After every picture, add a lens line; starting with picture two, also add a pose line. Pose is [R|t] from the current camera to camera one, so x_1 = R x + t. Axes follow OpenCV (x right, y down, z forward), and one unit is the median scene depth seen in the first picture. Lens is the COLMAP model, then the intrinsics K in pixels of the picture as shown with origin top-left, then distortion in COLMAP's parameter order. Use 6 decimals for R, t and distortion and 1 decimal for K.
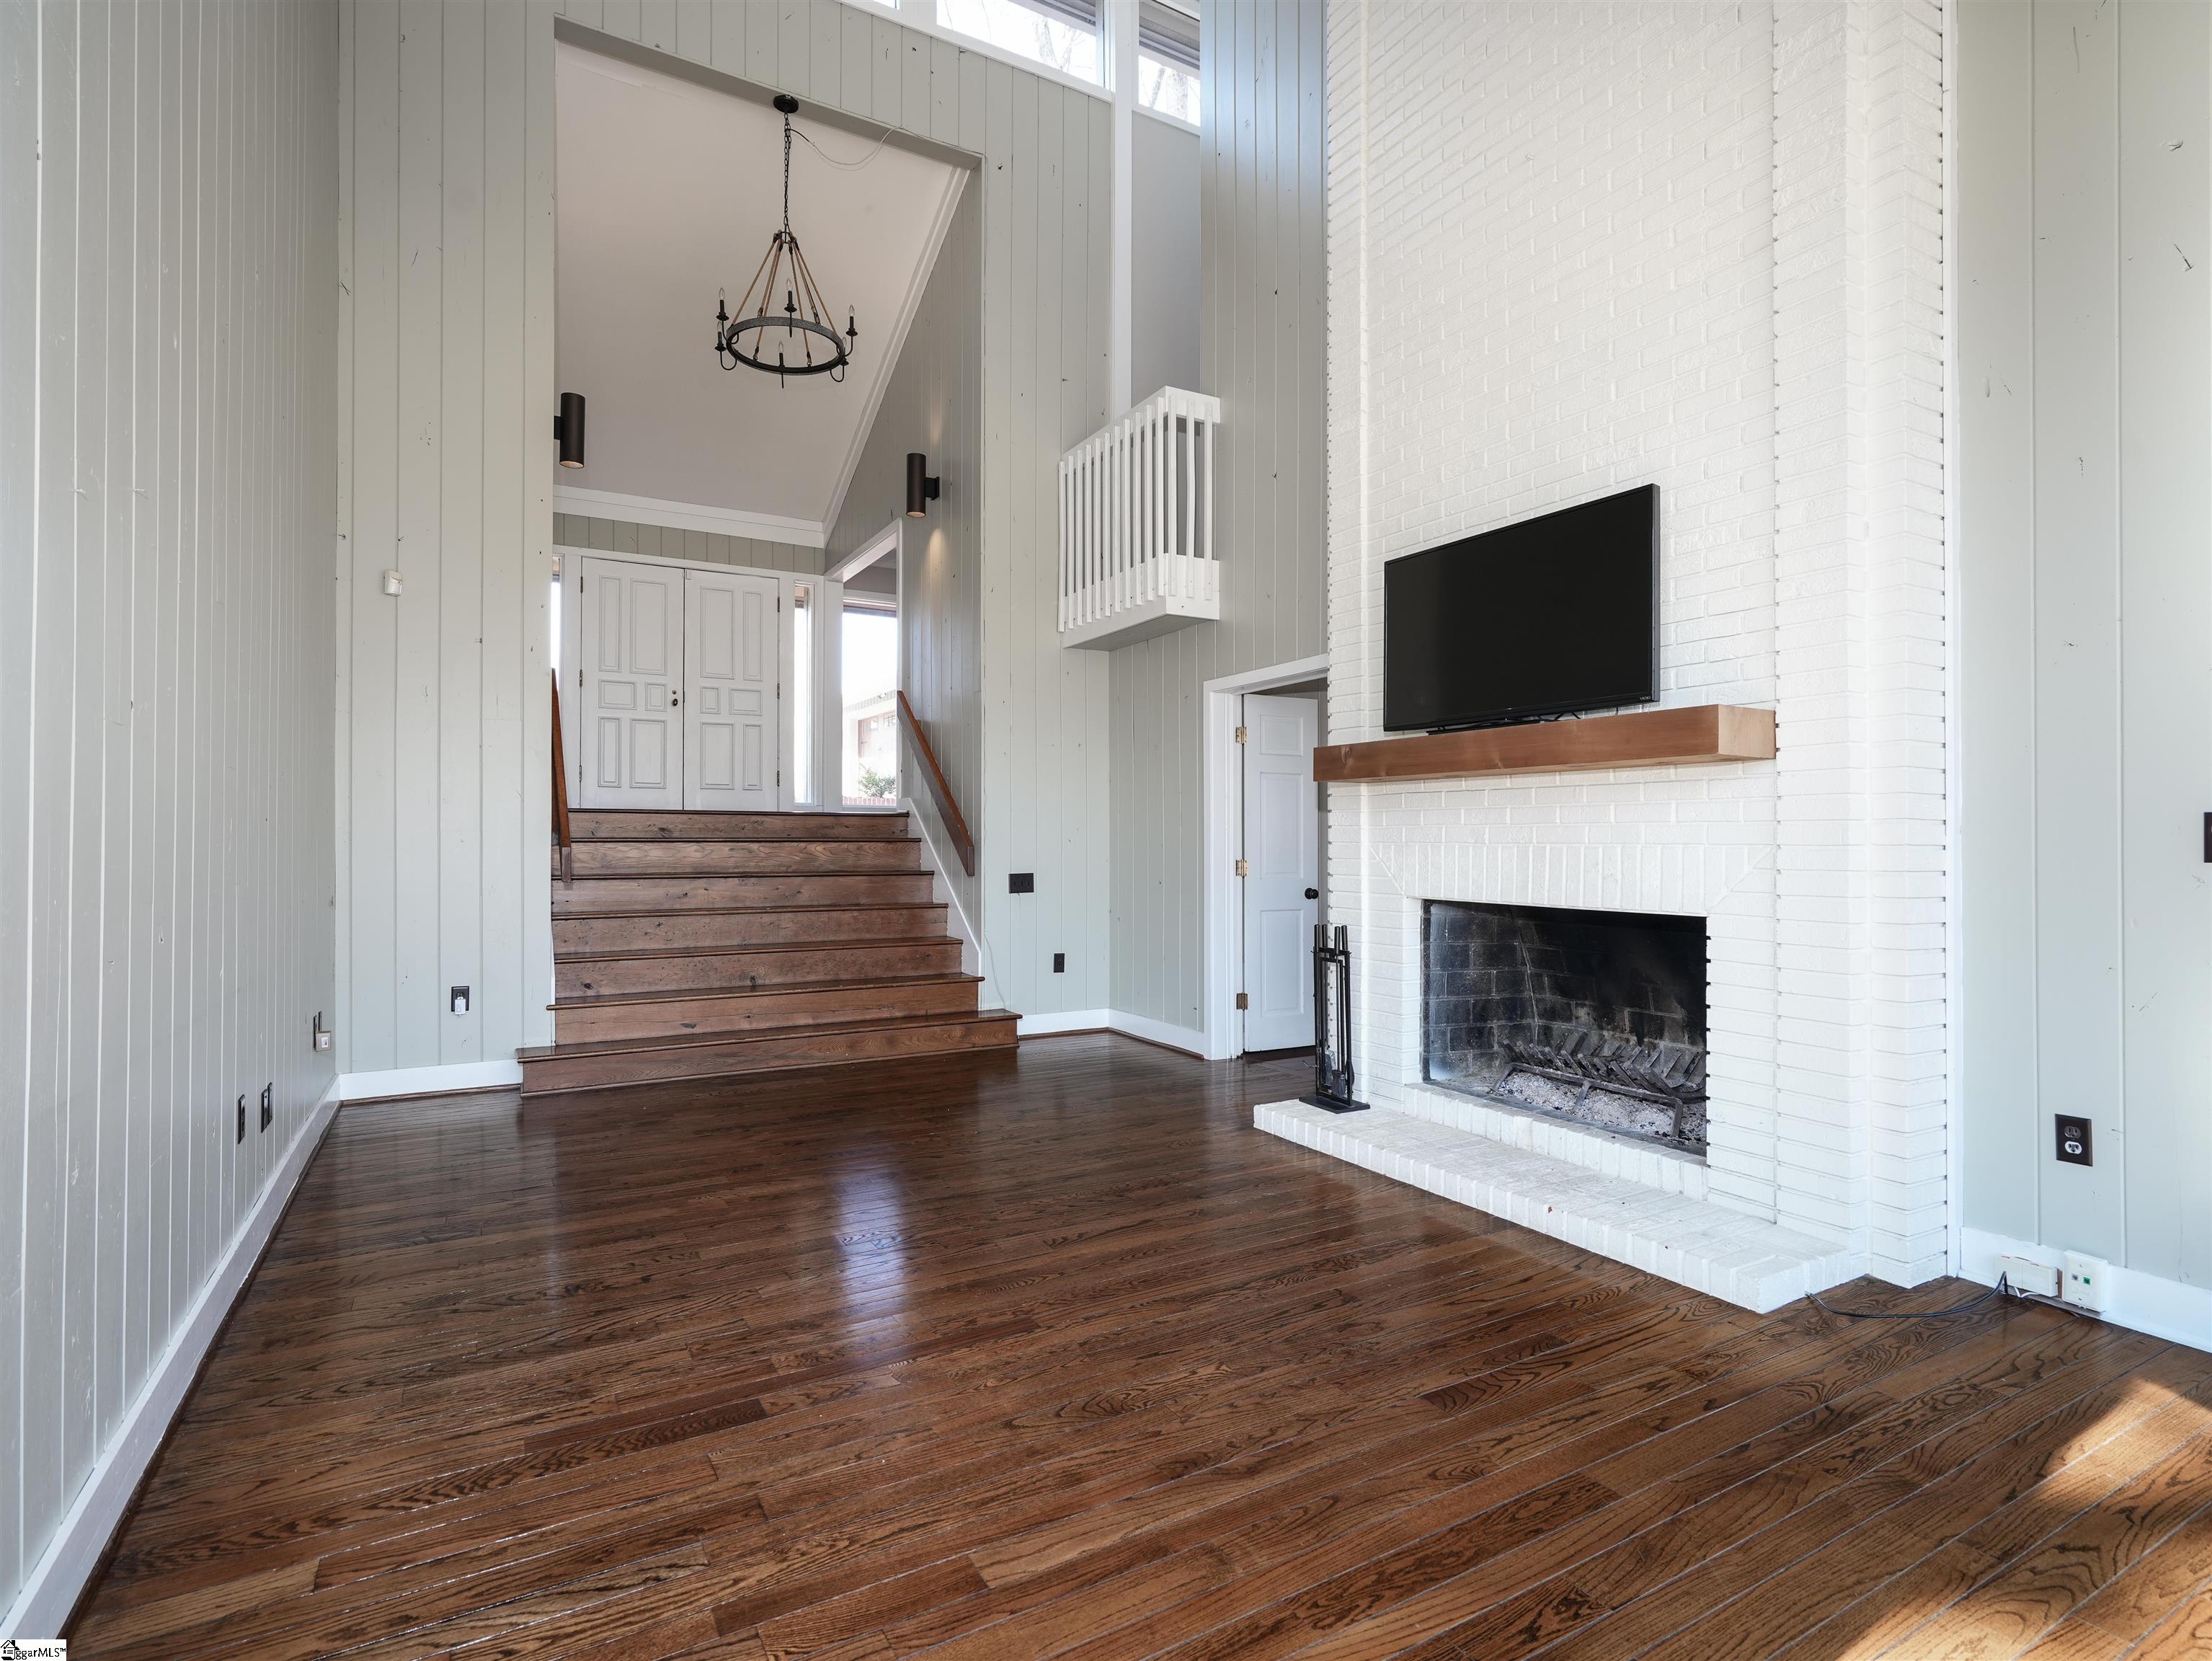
lens RADIAL K [[1131.5, 0, 1098.2], [0, 1131.5, 830.3], [0, 0, 1]] dist [-0.003749, 0.000757]
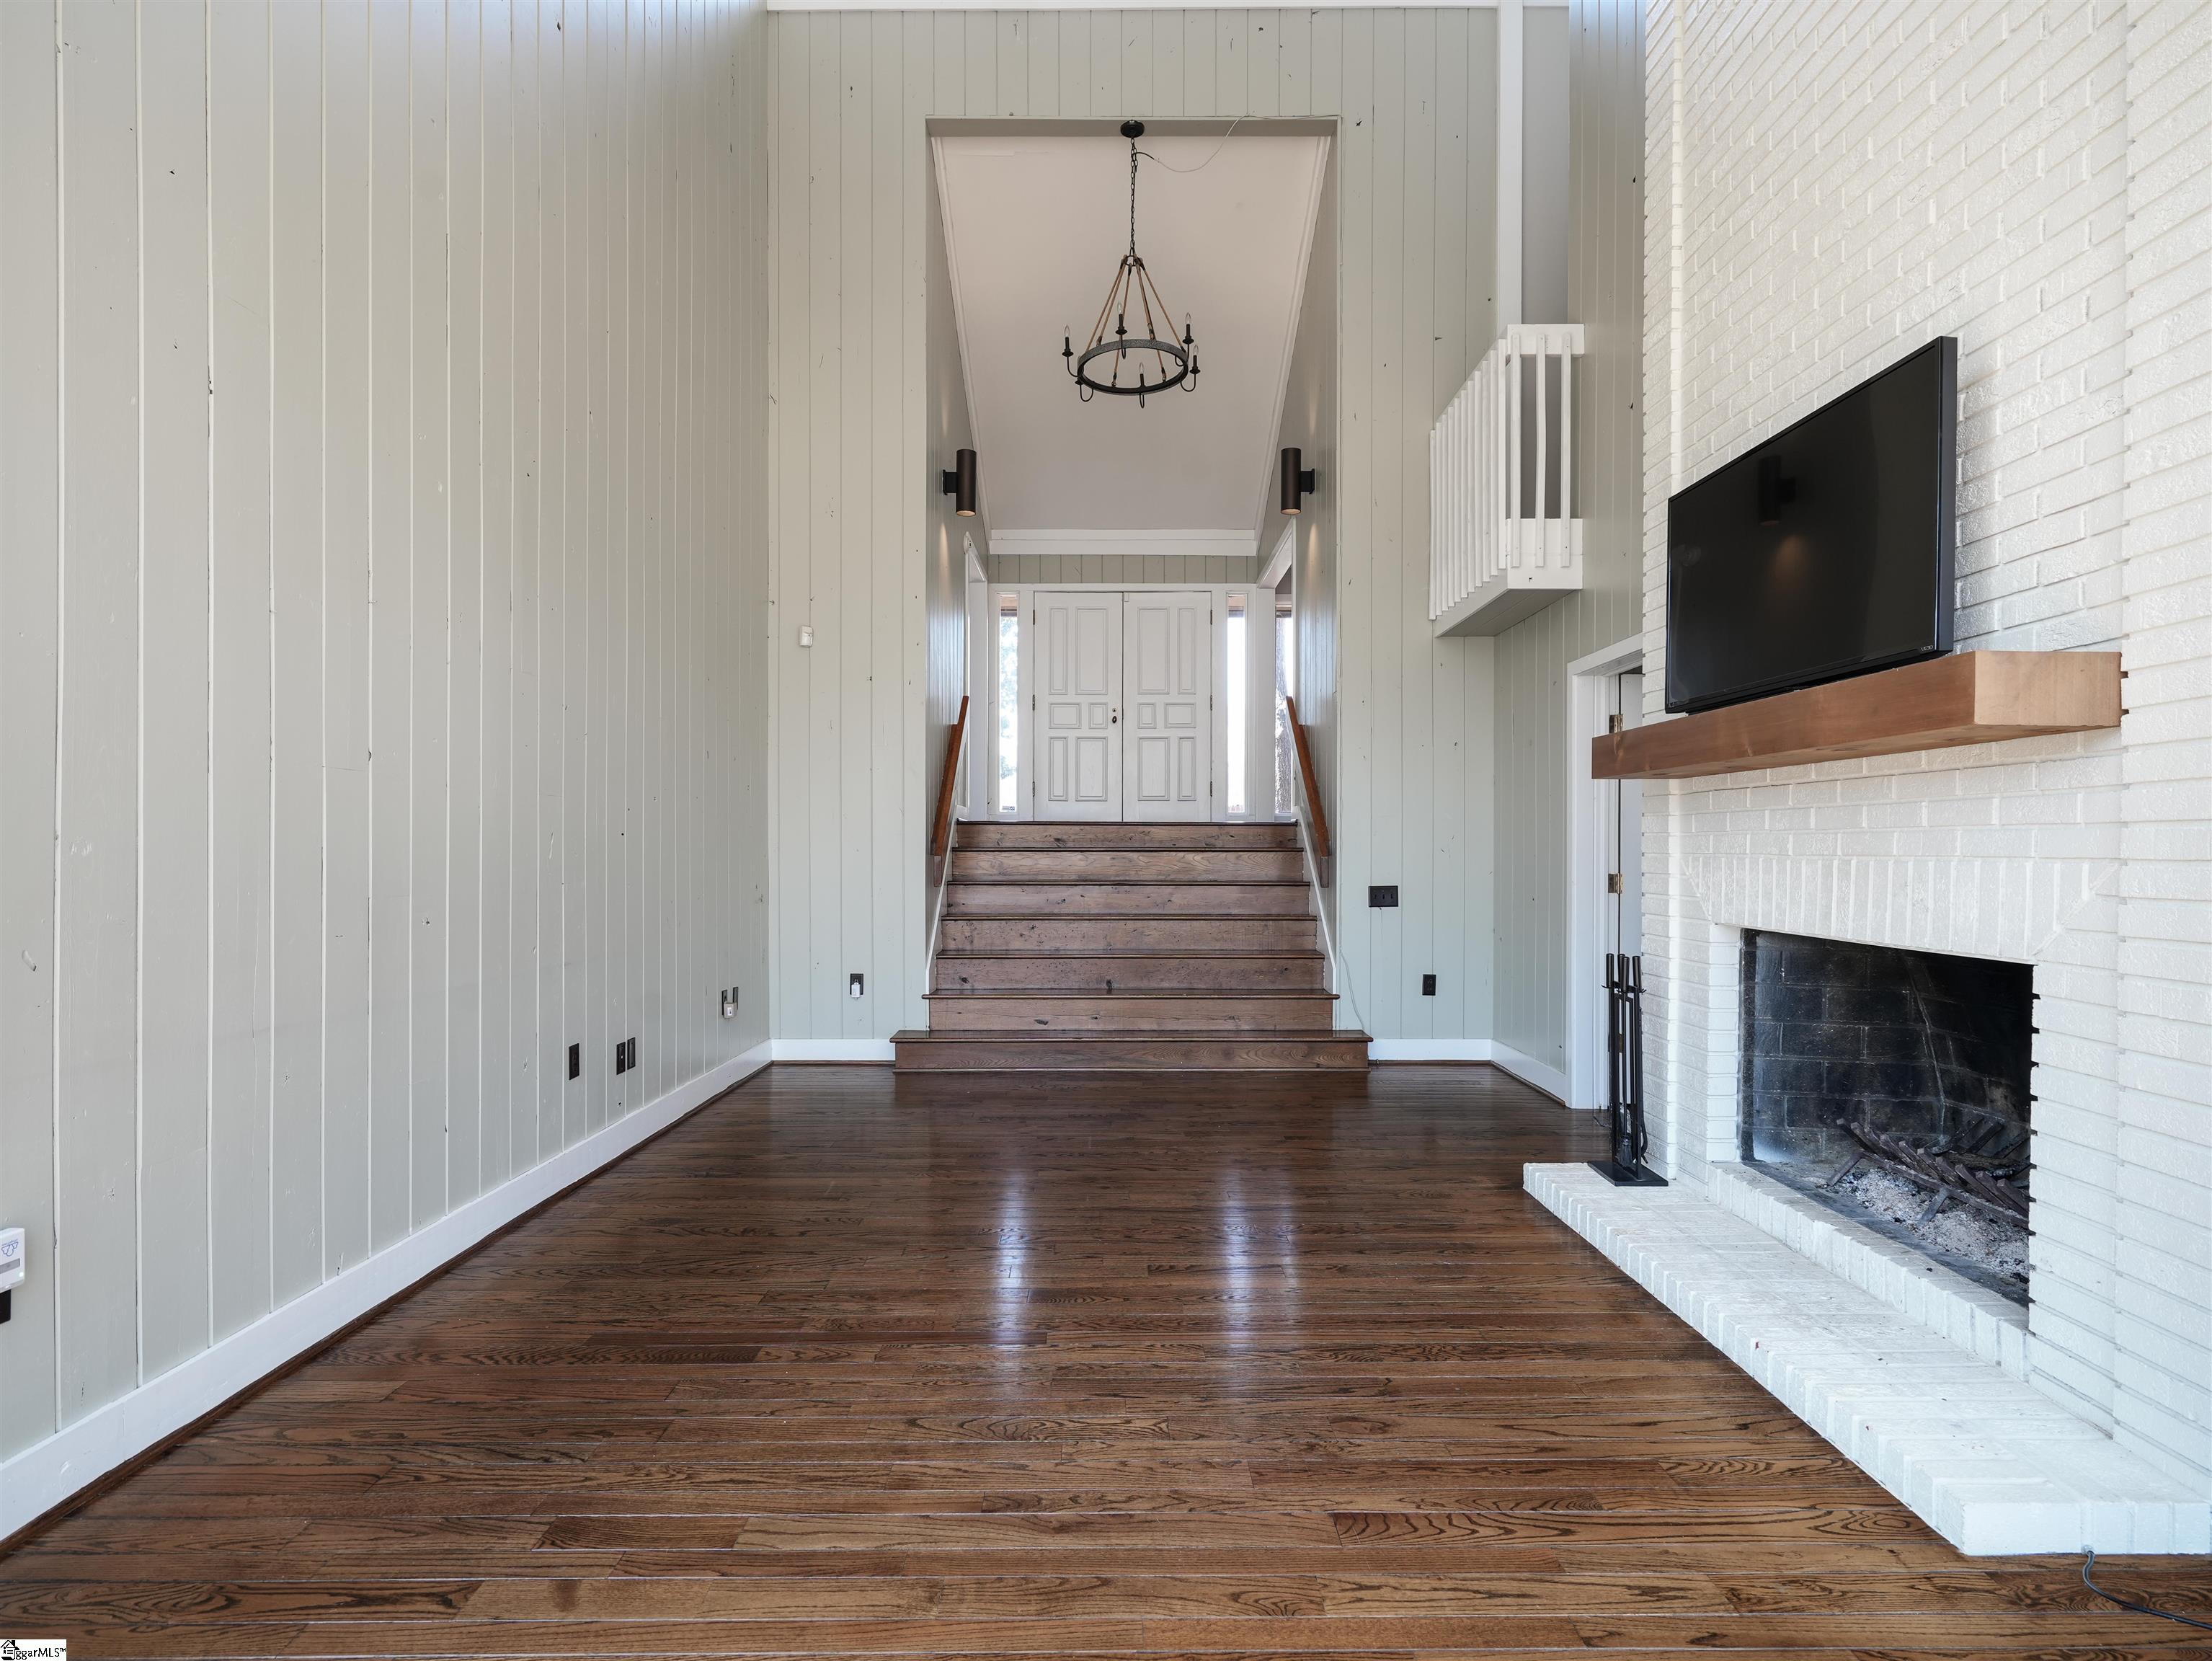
lens RADIAL K [[1159.6, 0, 1102.2], [0, 1159.6, 858.0], [0, 0, 1]] dist [-0.004430, 0.000766]
pose [[0.865552, 0.003948, -0.500804, 0.292352], [0.004441, 0.999869, 0.015557, -0.000479], [0.500800, -0.015690, 0.865421, 0.090726]]
